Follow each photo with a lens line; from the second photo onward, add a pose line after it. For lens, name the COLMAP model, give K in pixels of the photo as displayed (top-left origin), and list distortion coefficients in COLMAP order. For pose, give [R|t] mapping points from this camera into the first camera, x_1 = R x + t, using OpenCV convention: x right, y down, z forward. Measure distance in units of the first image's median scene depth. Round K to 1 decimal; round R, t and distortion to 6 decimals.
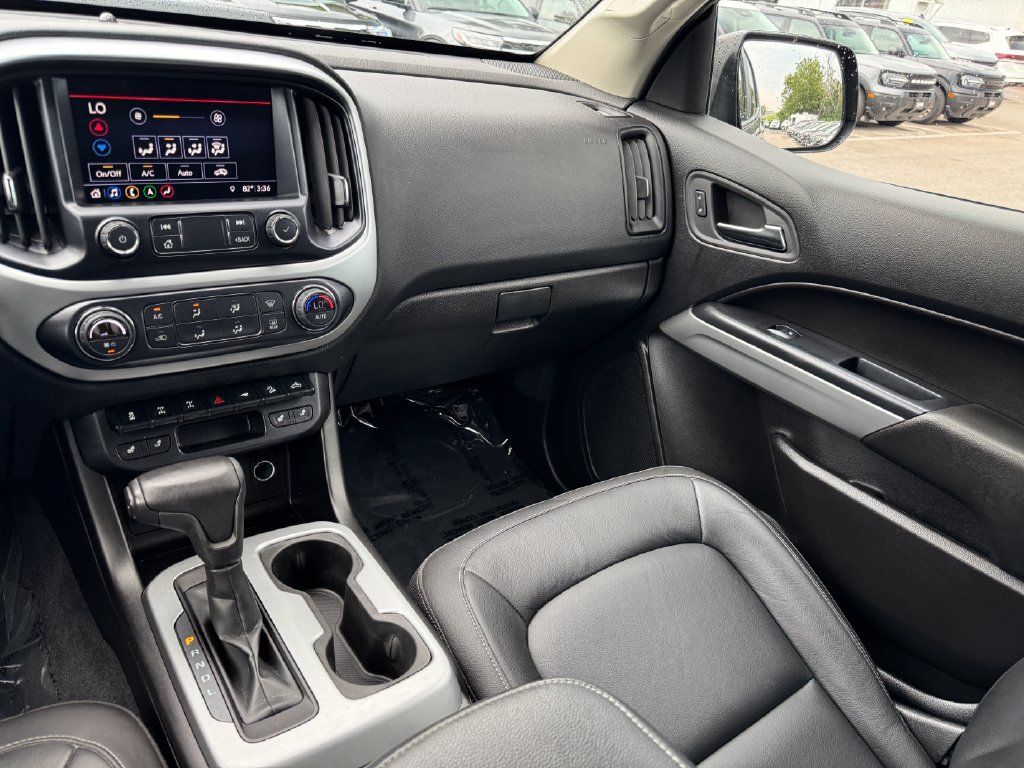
lens RADIAL K [[767.3, 0, 512.0], [0, 767.3, 384.0], [0, 0, 1]] dist [0.054041, -0.001205]
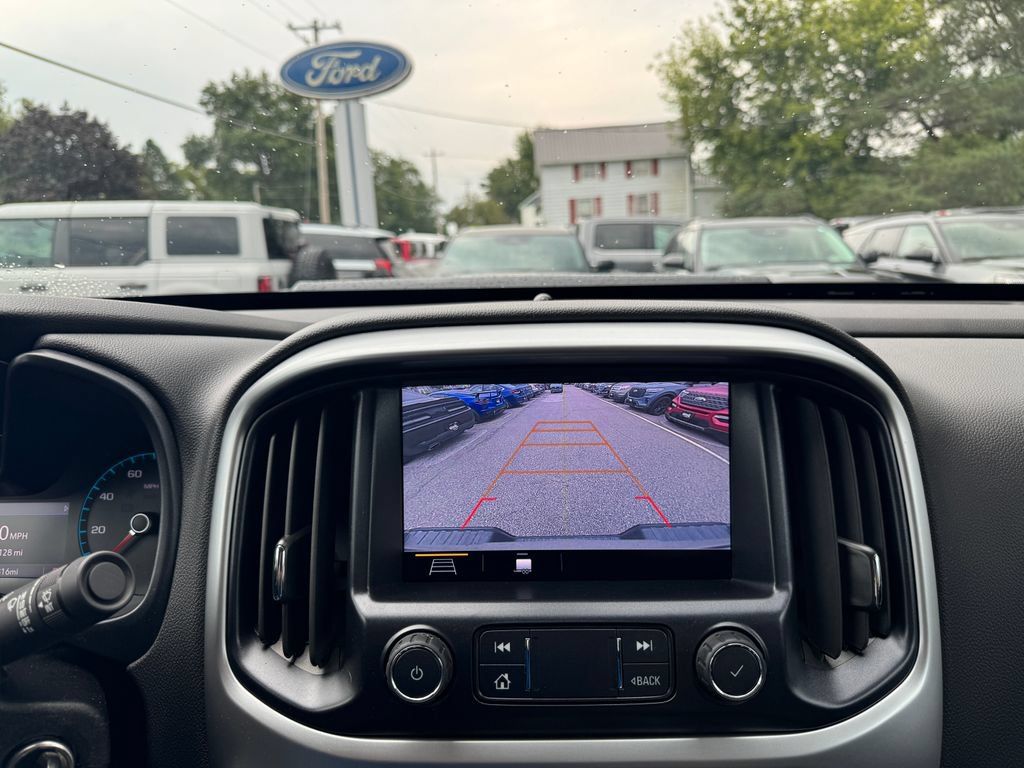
lens RADIAL K [[692.1, 0, 502.7], [0, 692.1, 377.3], [0, 0, 1]] dist [-0.039769, -0.000402]
pose [[0.797093, -0.028185, -0.603199, -0.157352], [-0.168159, 0.949036, -0.266558, -0.238160], [0.579970, 0.313904, 0.751730, 0.571439]]
